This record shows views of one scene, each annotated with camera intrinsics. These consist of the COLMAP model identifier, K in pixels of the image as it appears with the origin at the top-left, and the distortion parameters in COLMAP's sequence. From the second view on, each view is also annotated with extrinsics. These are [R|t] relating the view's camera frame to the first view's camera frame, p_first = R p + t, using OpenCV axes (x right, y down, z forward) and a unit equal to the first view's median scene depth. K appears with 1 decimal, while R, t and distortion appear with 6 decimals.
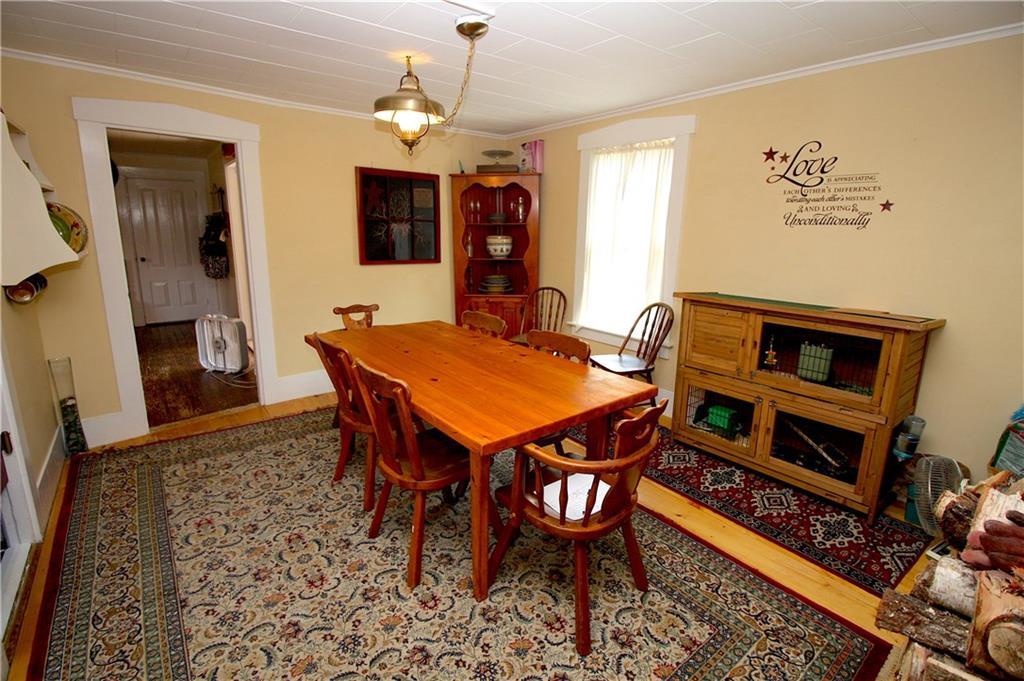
lens RADIAL K [[477.1, 0, 511.9], [0, 477.1, 337.8], [0, 0, 1]] dist [-0.014894, -0.004724]
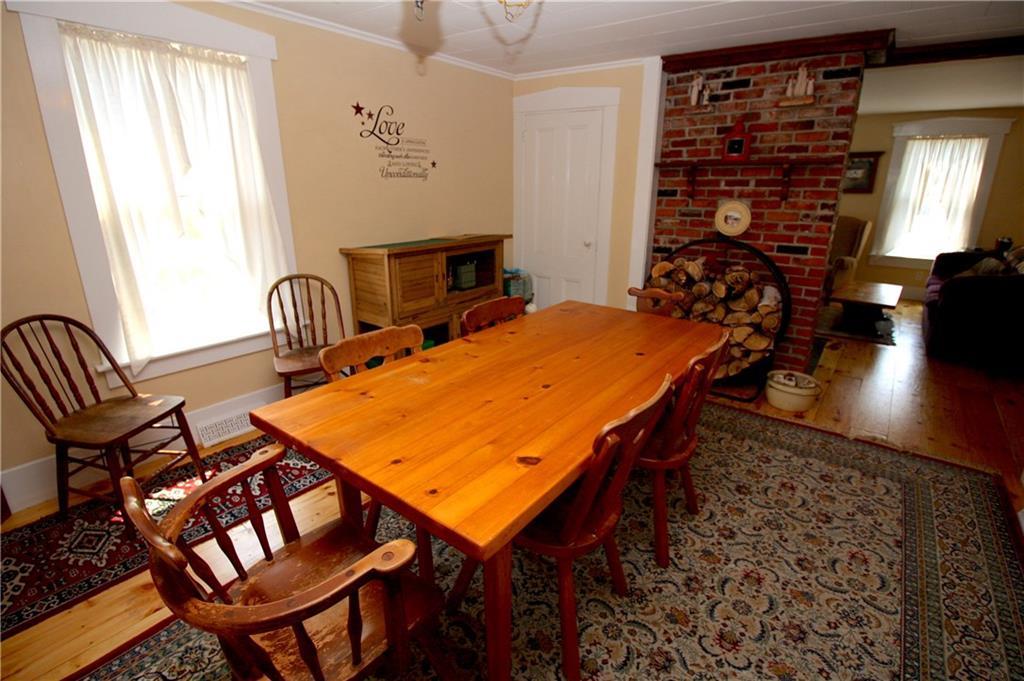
lens RADIAL K [[477.1, 0, 510.1], [0, 477.1, 337.7], [0, 0, 1]] dist [-0.014894, -0.004724]
pose [[-0.236547, -0.310519, 0.920665, -0.728137], [0.207192, 0.909641, 0.360035, -0.252038], [-0.949272, 0.275920, -0.150835, 1.057009]]
